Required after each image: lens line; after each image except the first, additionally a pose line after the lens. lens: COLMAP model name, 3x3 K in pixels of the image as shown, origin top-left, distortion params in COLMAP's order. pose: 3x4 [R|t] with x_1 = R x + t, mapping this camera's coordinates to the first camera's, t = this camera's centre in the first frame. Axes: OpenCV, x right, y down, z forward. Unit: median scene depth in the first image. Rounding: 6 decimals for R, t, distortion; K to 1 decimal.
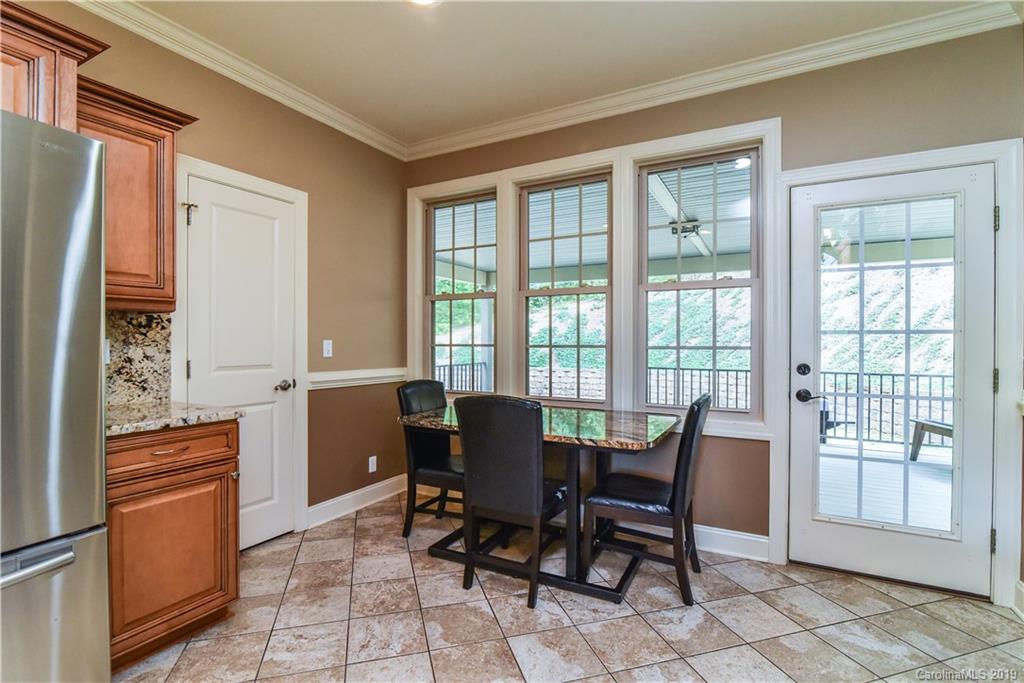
lens RADIAL K [[472.8, 0, 505.7], [0, 472.8, 342.5], [0, 0, 1]] dist [-0.016029, 0.000427]
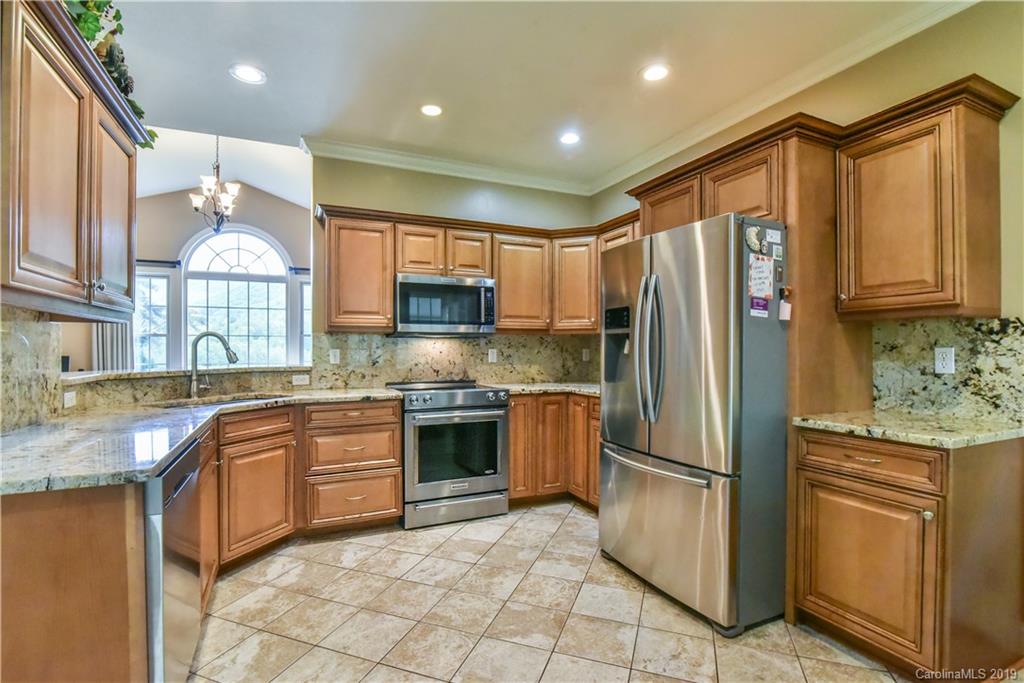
lens RADIAL K [[472.8, 0, 509.3], [0, 472.8, 349.3], [0, 0, 1]] dist [-0.016029, 0.000427]
pose [[-0.594244, -0.002123, -0.804282, 0.445905], [-0.002666, 0.999996, -0.000669, -0.000970], [0.804280, 0.001746, -0.594247, 0.808206]]
